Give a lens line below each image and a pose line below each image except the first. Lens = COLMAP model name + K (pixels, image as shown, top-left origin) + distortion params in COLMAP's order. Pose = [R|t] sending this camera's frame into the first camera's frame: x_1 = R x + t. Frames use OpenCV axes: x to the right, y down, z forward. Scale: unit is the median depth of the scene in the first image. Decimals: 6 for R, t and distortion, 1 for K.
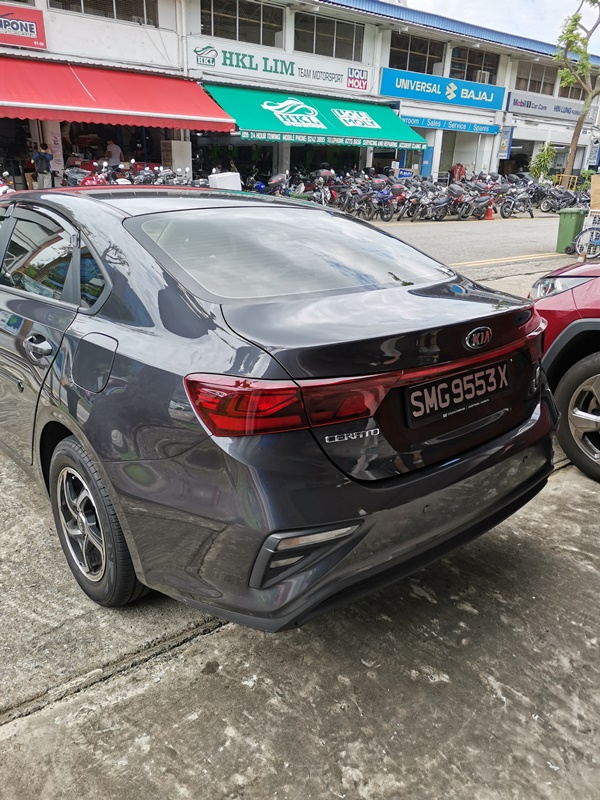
lens RADIAL K [[599.3, 0, 299.2], [0, 599.3, 405.0], [0, 0, 1]] dist [0.062252, -0.065482]
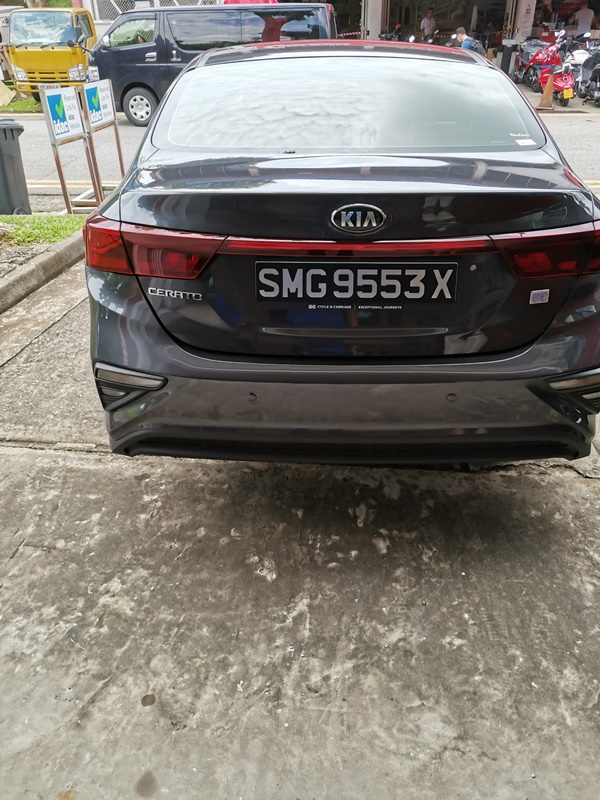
lens RADIAL K [[599.3, 0, 292.3], [0, 599.3, 392.4], [0, 0, 1]] dist [0.062252, -0.065482]
pose [[0.740510, 0.305557, -0.598565, 0.767720], [-0.214339, 0.951529, 0.220571, -0.048963], [0.636949, -0.035039, 0.770109, 0.300668]]
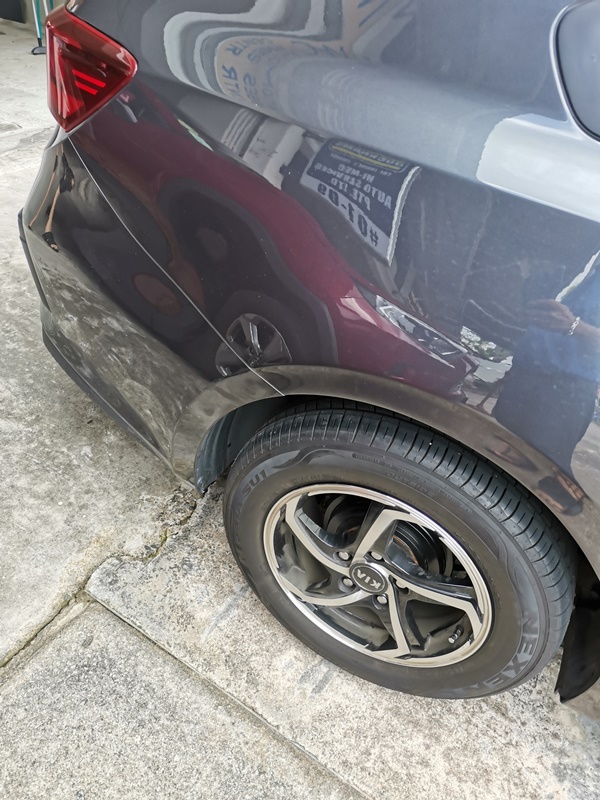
lens RADIAL K [[599.3, 0, 304.6], [0, 599.3, 399.2], [0, 0, 1]] dist [0.062252, -0.065482]
pose [[-0.915532, 0.135609, -0.378698, 0.560841], [-0.265812, 0.502642, 0.822615, -0.520271], [0.301903, 0.853792, -0.424138, 1.873931]]
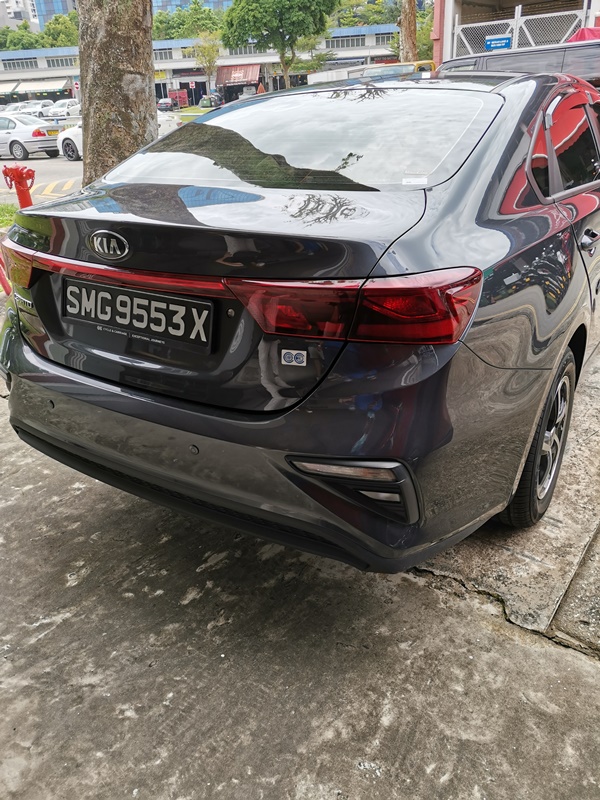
lens RADIAL K [[599.3, 0, 295.2], [0, 599.3, 394.2], [0, 0, 1]] dist [0.062252, -0.065482]
pose [[0.280373, 0.381274, -0.880921, 1.125392], [-0.292879, 0.907947, 0.299756, -0.240824], [0.914119, 0.173959, 0.366231, 0.938968]]
